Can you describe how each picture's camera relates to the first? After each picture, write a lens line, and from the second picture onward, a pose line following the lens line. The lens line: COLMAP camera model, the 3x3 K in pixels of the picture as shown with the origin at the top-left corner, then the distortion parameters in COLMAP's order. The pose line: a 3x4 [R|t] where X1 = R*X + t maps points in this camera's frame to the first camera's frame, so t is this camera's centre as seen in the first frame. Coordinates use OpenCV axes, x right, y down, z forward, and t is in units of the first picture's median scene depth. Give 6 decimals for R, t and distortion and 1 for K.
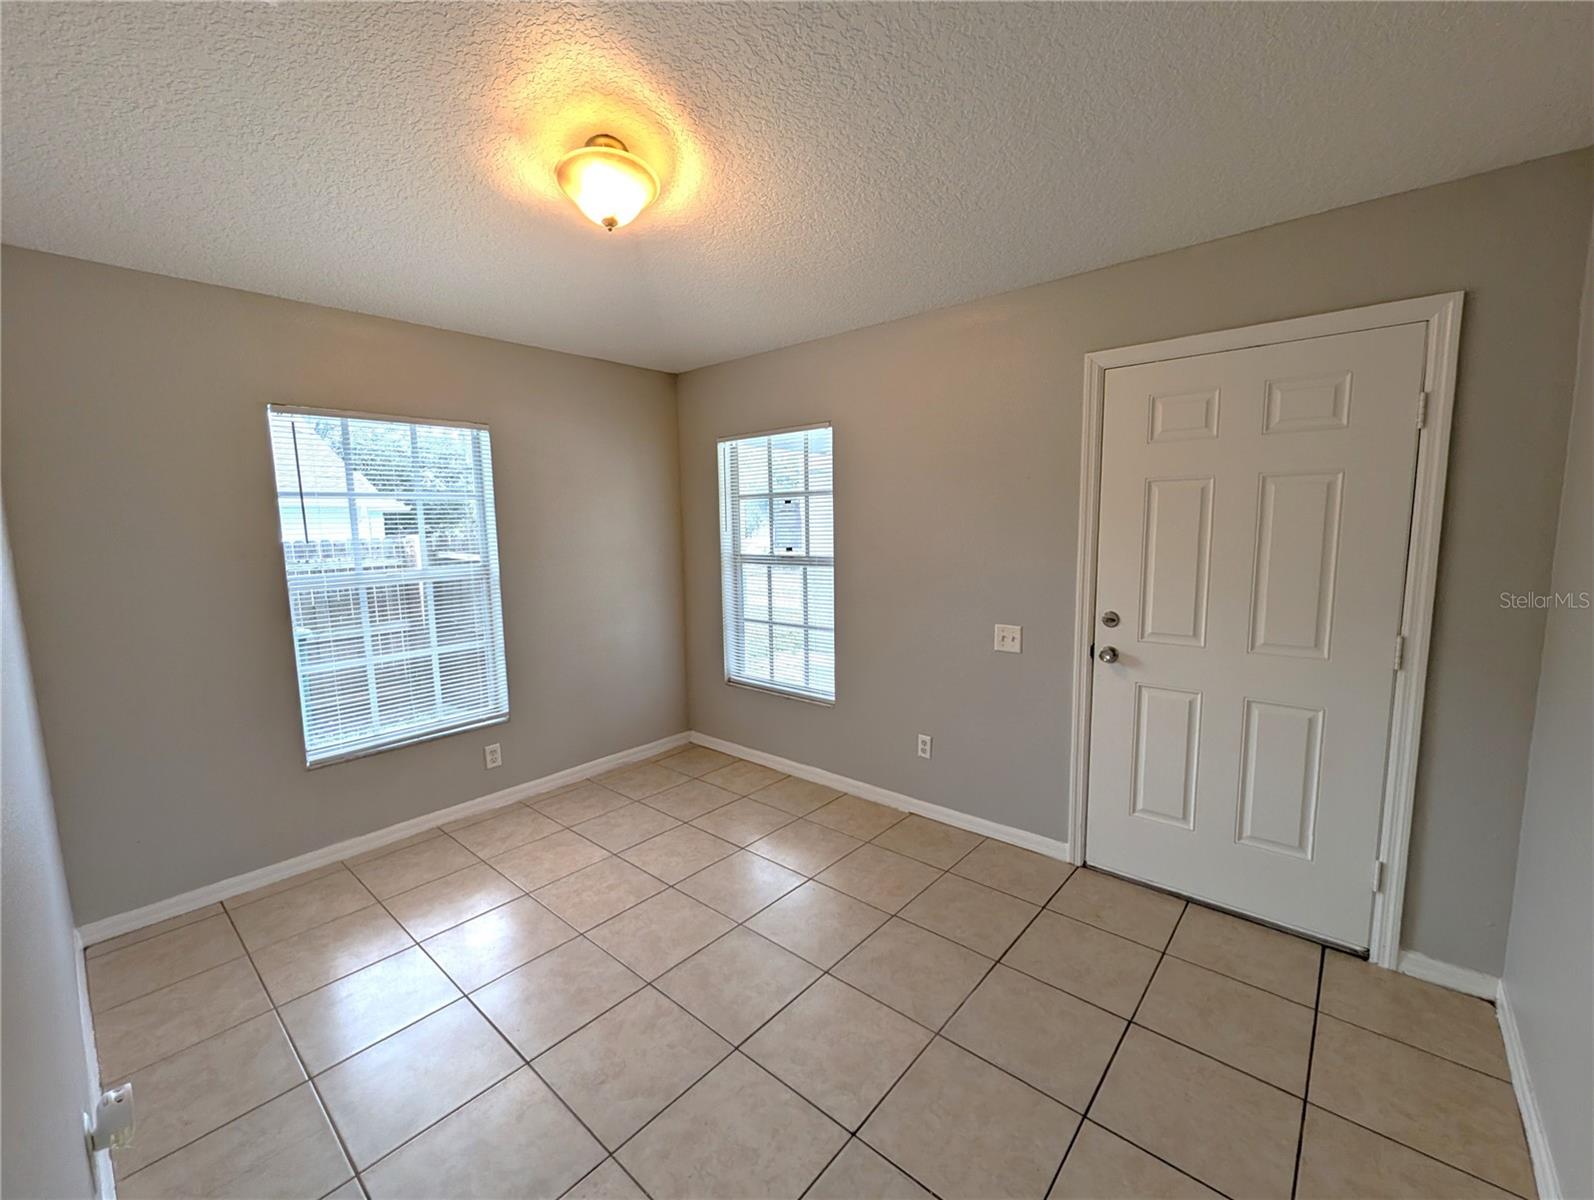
lens RADIAL K [[656.7, 0, 797.6], [0, 656.7, 601.0], [0, 0, 1]] dist [0.004228, -0.000835]
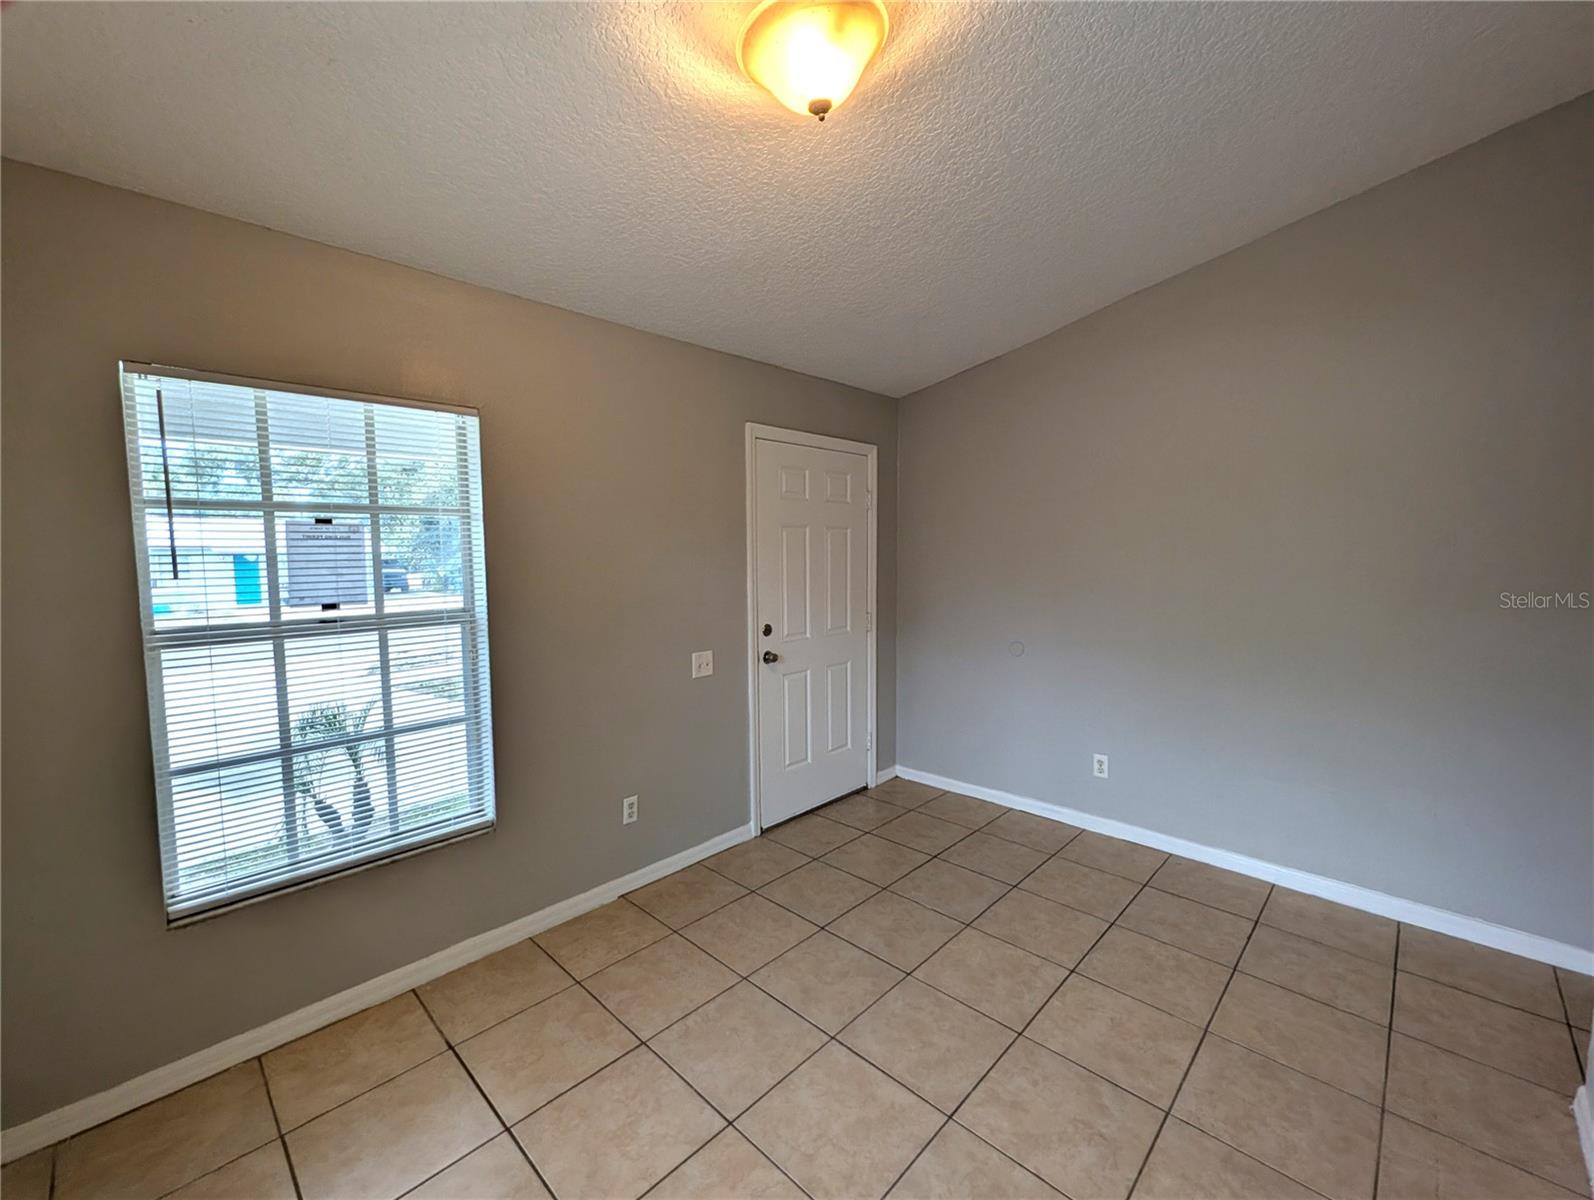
lens RADIAL K [[656.7, 0, 798.5], [0, 656.7, 598.5], [0, 0, 1]] dist [0.004228, -0.000835]
pose [[0.048683, -0.061619, 0.996912, -0.735867], [0.128158, 0.990230, 0.054948, -0.088300], [-0.990558, 0.125087, 0.056104, 0.776054]]
